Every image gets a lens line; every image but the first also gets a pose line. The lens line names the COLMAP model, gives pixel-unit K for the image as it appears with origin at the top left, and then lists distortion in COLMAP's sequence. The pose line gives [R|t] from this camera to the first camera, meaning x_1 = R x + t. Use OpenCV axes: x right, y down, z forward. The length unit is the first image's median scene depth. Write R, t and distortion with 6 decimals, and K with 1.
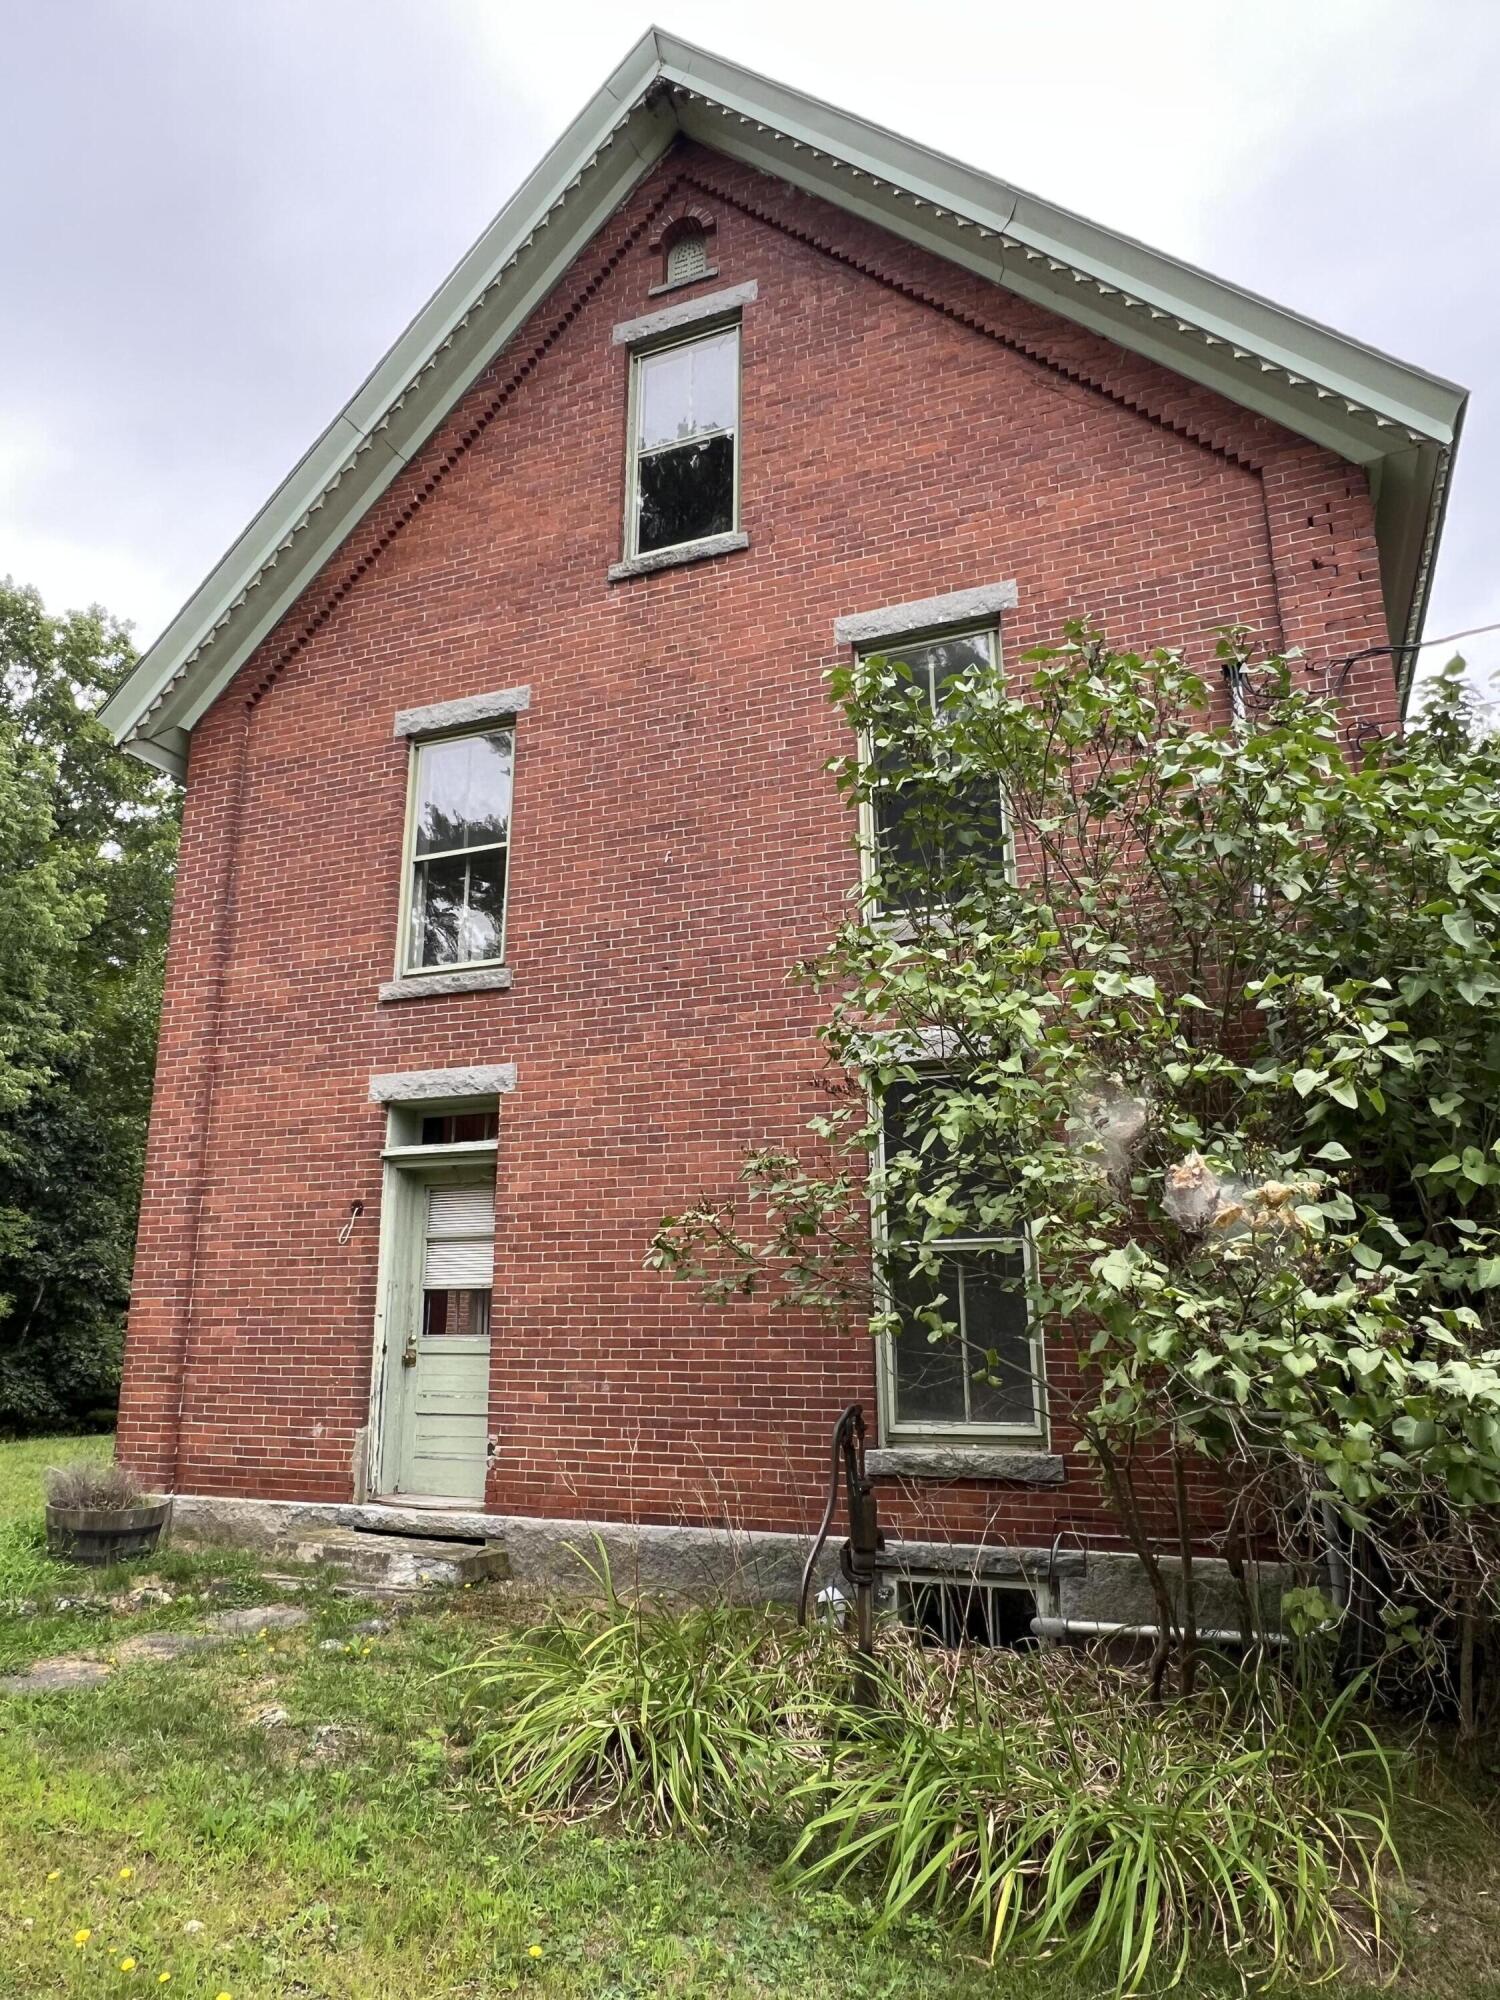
lens RADIAL K [[1268.8, 0, 738.8], [0, 1268.8, 989.4], [0, 0, 1]] dist [0.001198, -0.008675]
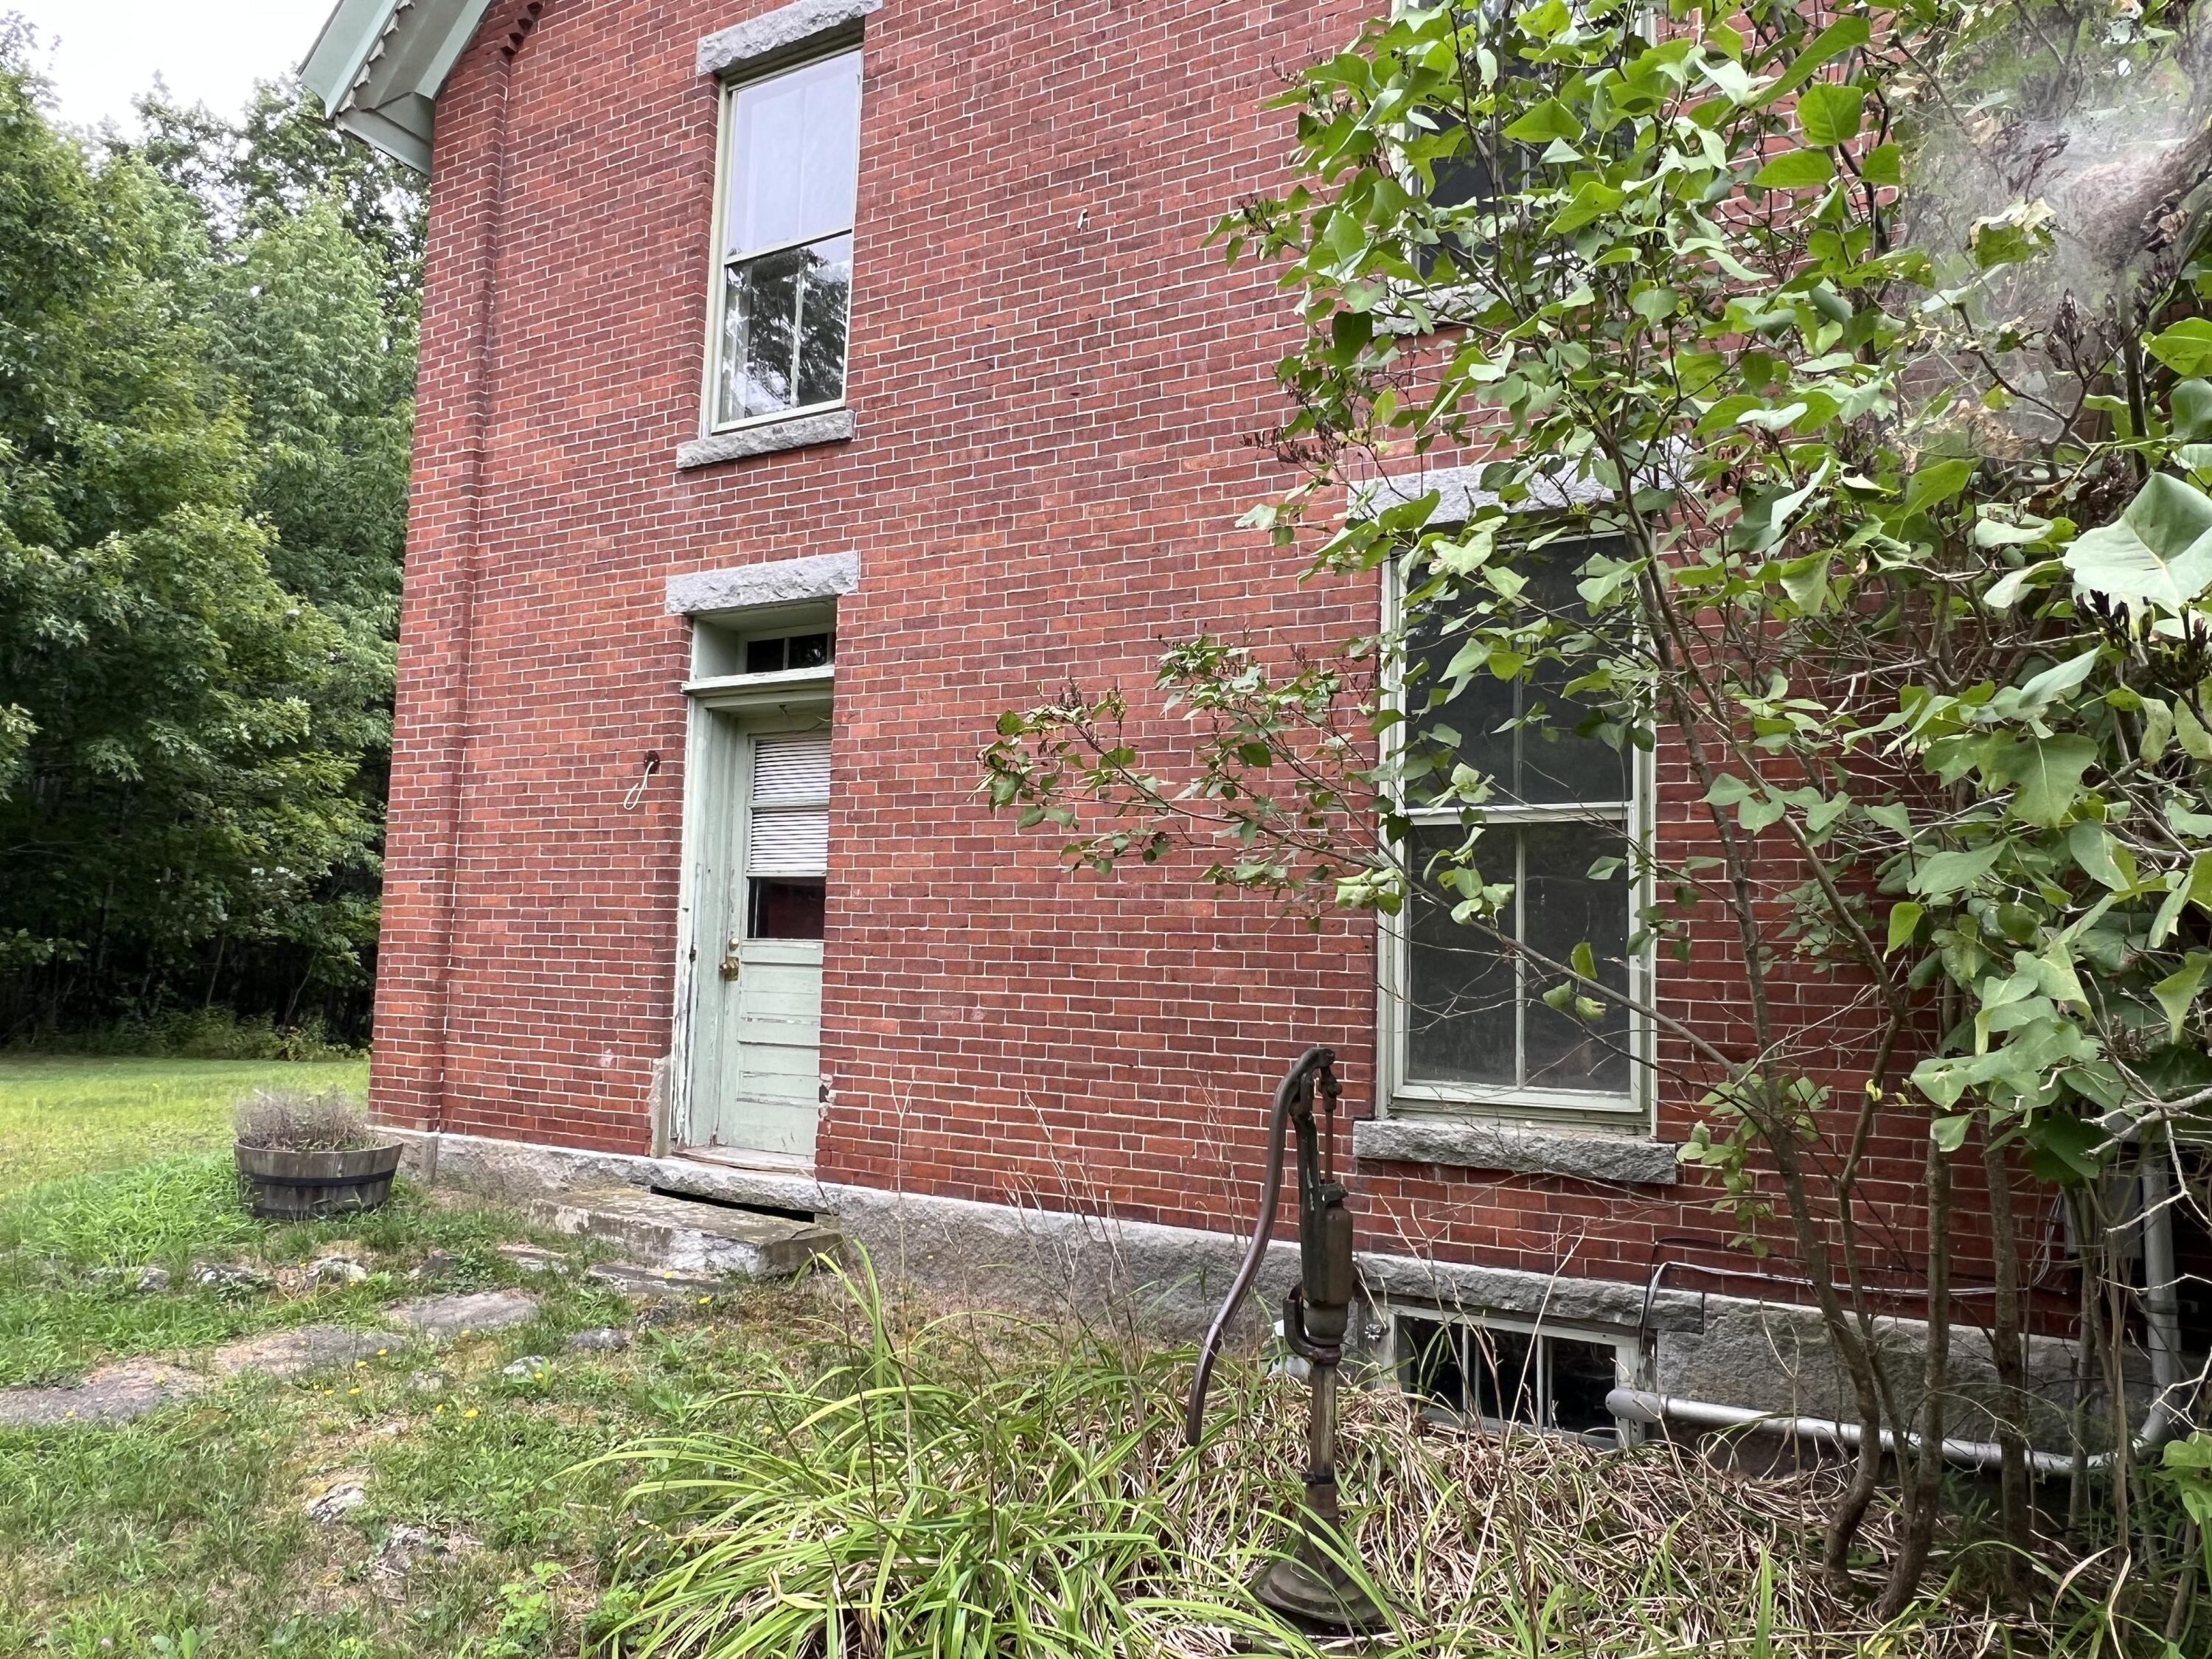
lens RADIAL K [[1403.3, 0, 1109.6], [0, 1403.3, 843.6], [0, 0, 1]] dist [0.001198, -0.008675]
pose [[0.995140, 0.027103, -0.094663, 0.033473], [-0.011033, 0.986009, 0.166325, 0.089402], [0.097846, -0.164472, 0.981517, 0.260583]]
